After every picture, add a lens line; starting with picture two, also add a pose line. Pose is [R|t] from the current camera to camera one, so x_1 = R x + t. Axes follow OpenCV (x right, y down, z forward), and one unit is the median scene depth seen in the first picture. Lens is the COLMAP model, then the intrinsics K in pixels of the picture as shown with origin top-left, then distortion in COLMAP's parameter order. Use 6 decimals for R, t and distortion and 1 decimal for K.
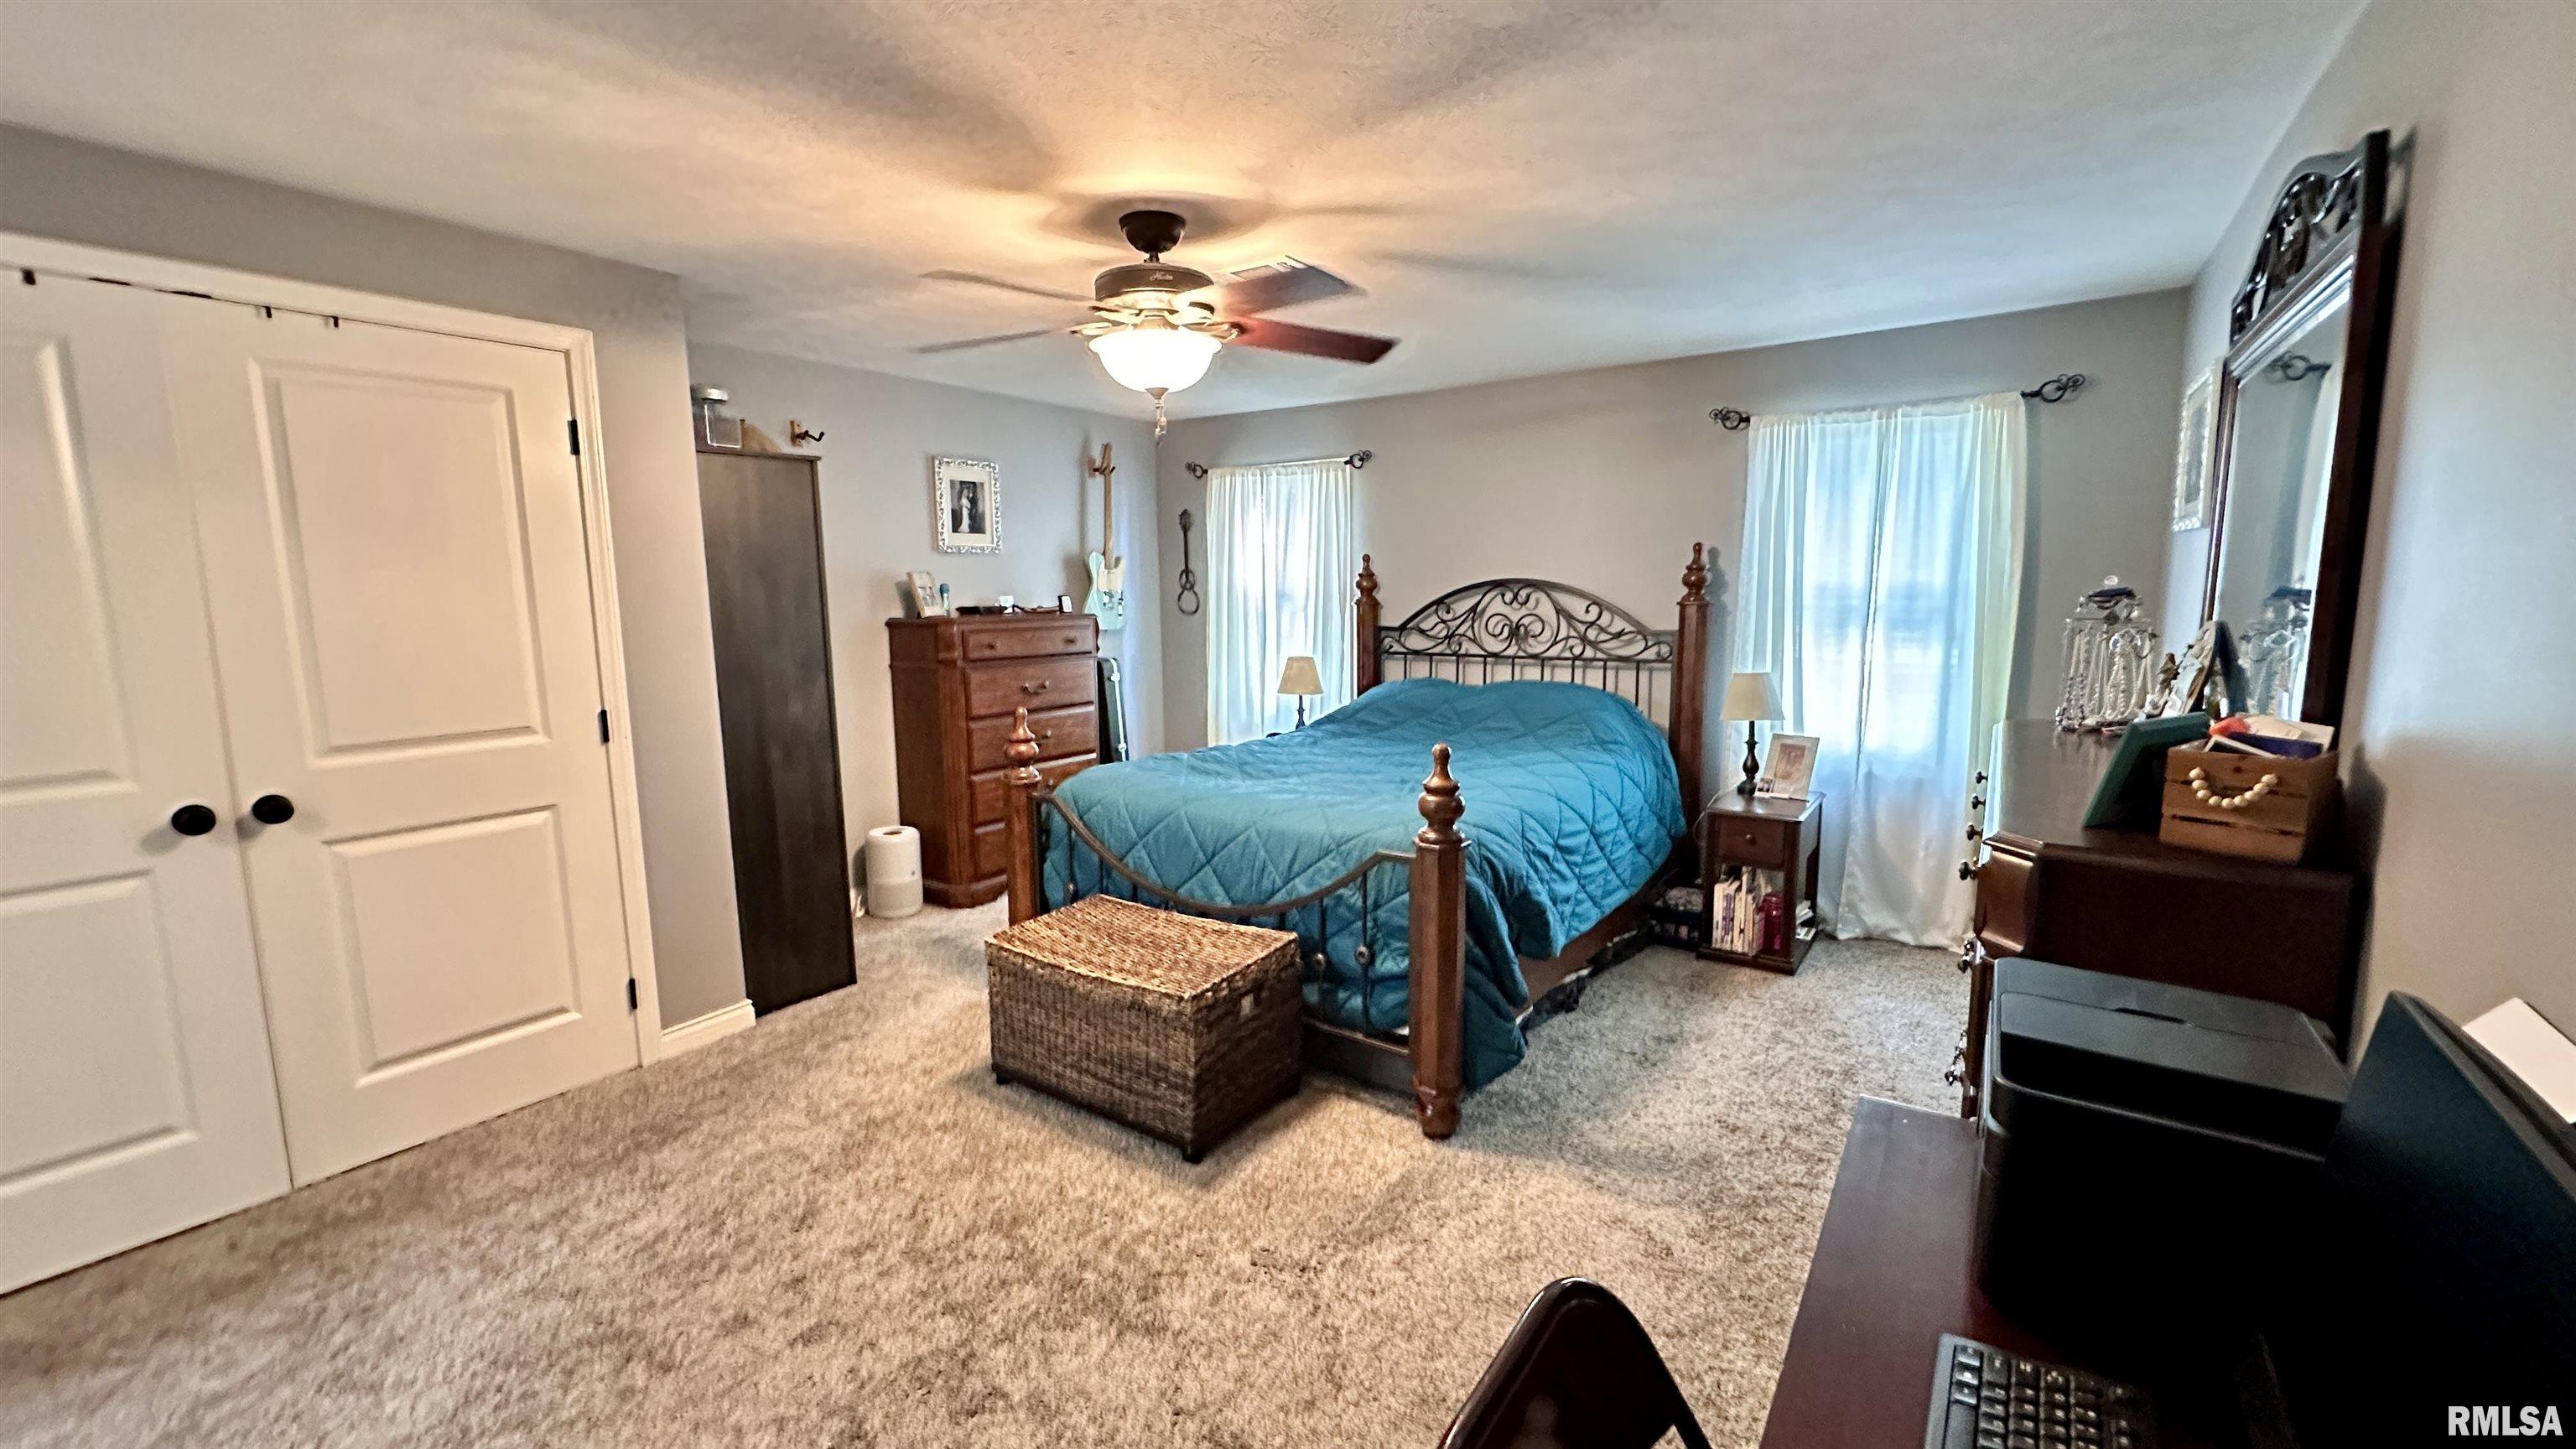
lens RADIAL K [[1028.4, 0, 1285.3], [0, 1028.4, 721.9], [0, 0, 1]] dist [-0.001179, 0.000785]
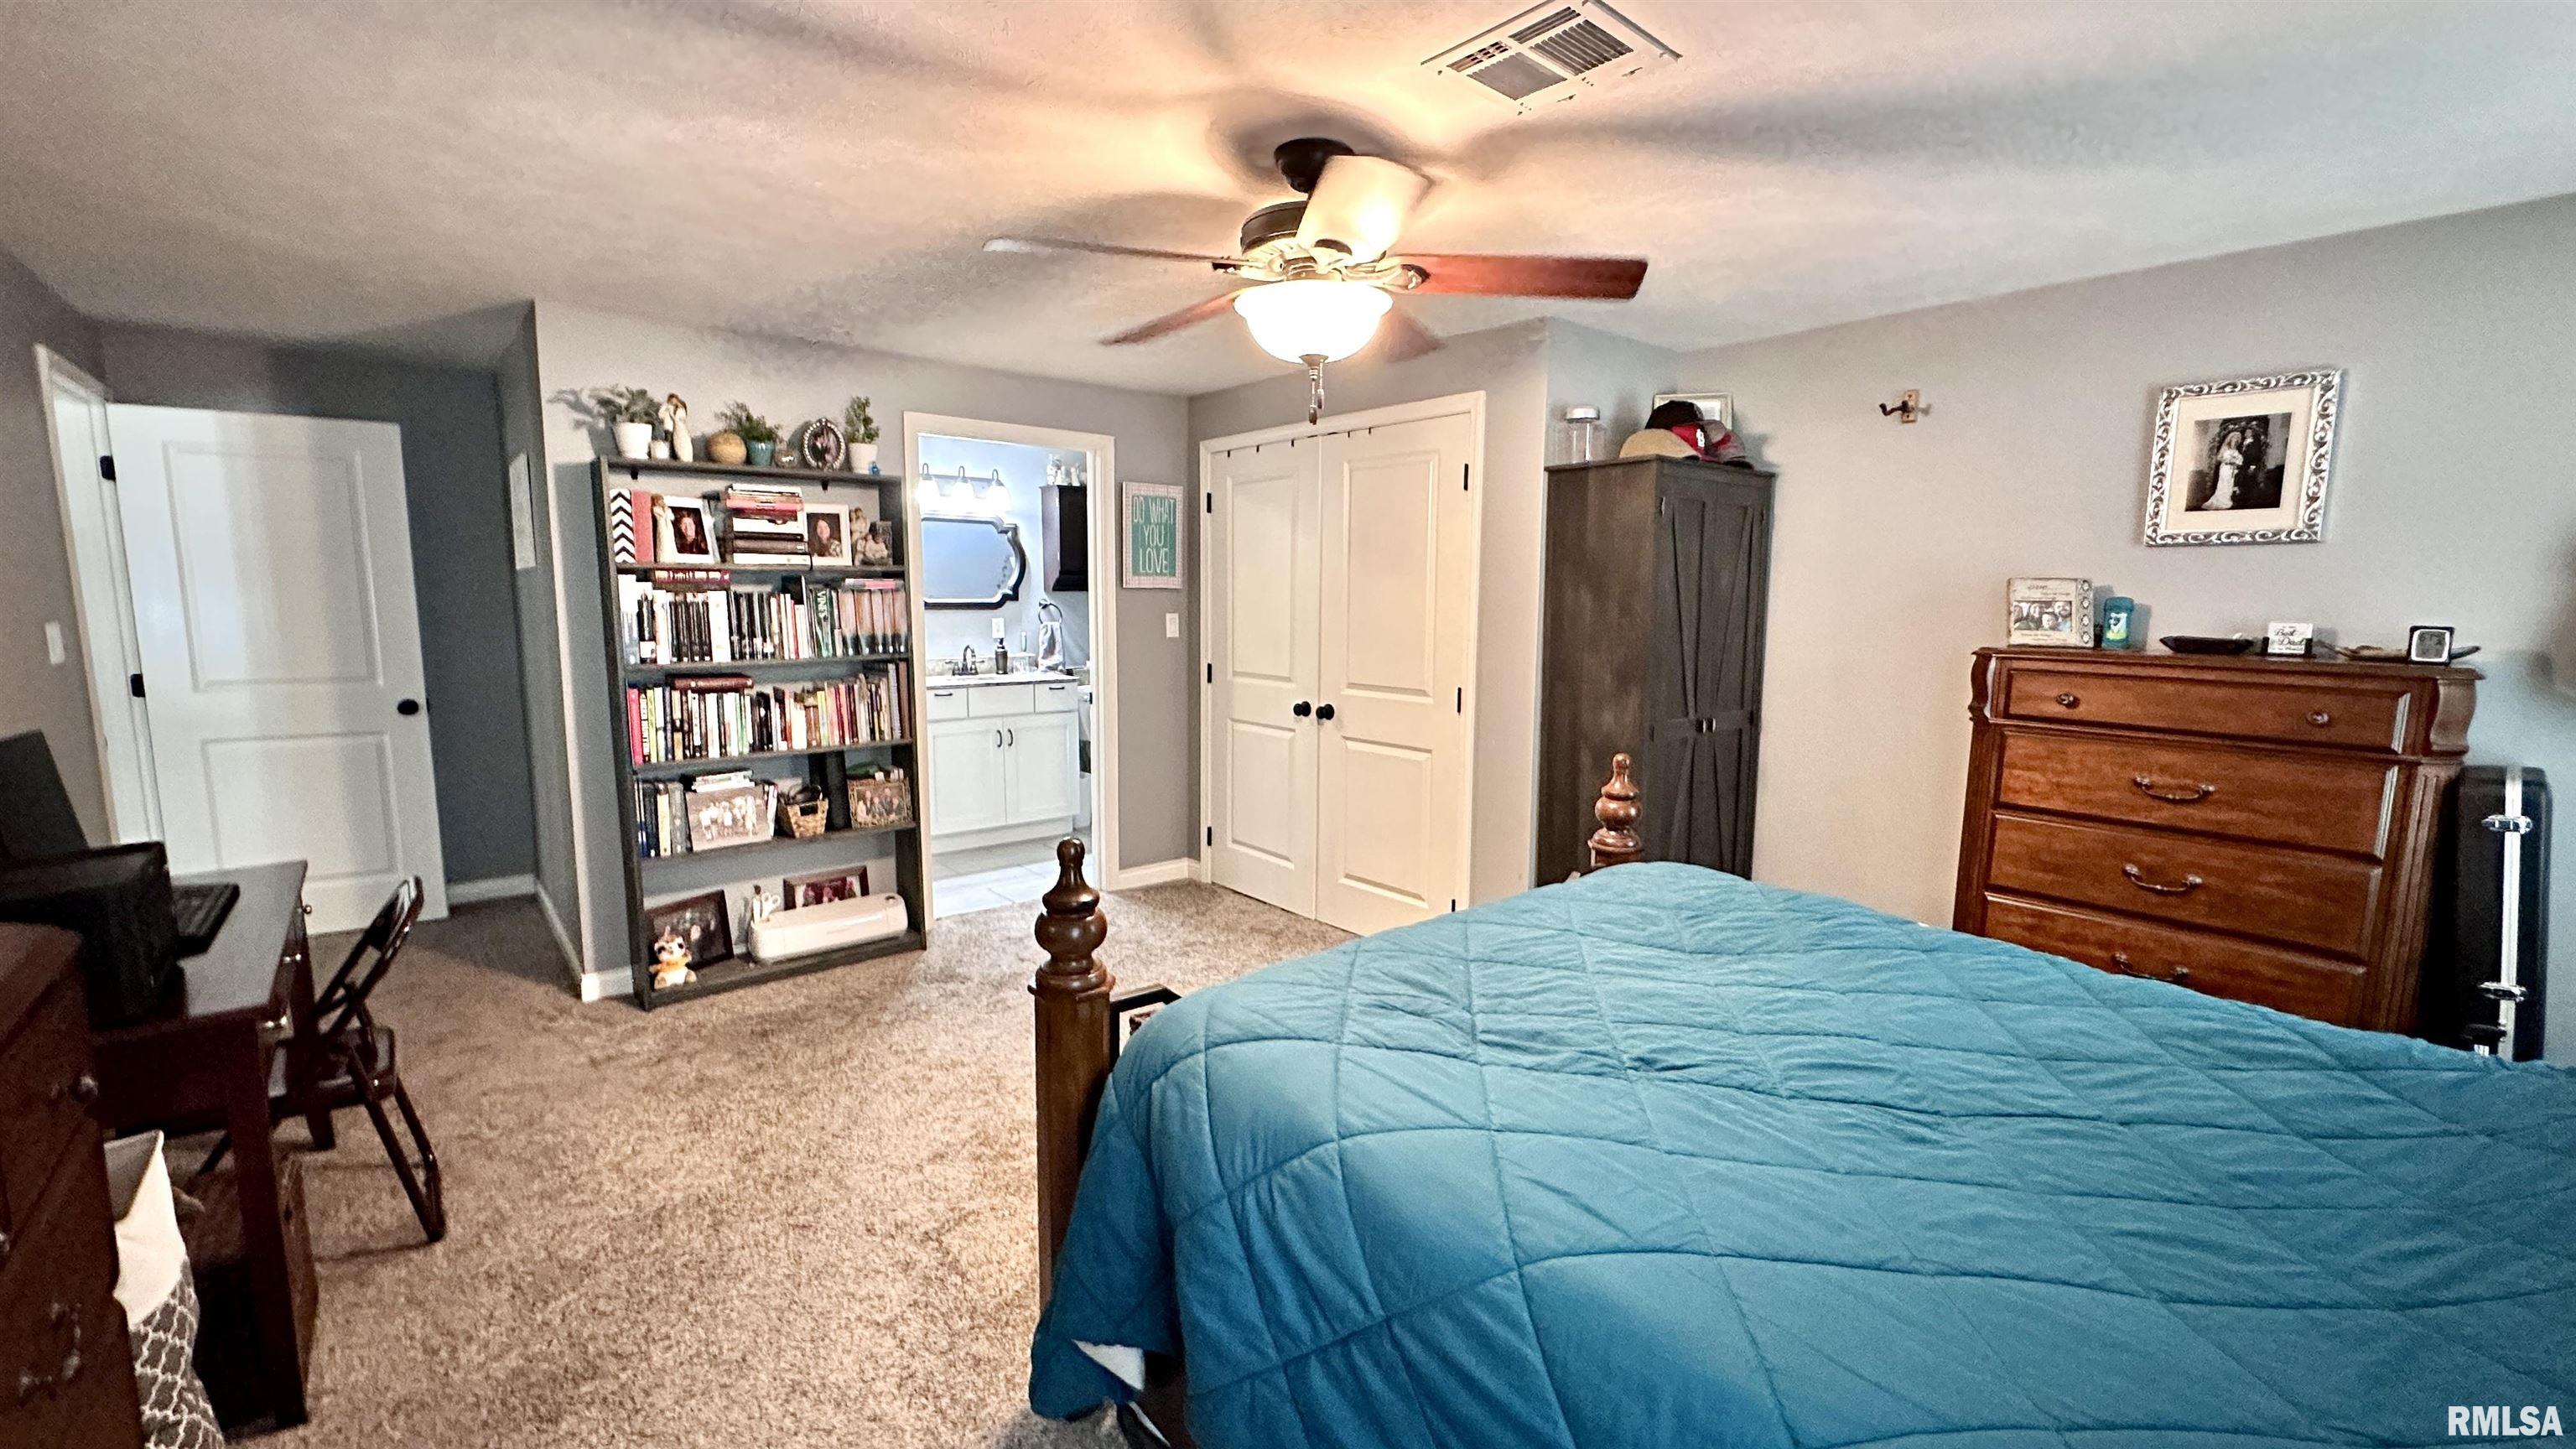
lens RADIAL K [[1028.4, 0, 1285.2], [0, 1028.4, 728.9], [0, 0, 1]] dist [-0.001179, 0.000785]
pose [[-0.235207, 0.138260, -0.962061, 0.409547], [-0.137489, 0.975144, 0.173754, -0.099634], [0.962172, 0.173141, -0.210351, 0.689475]]
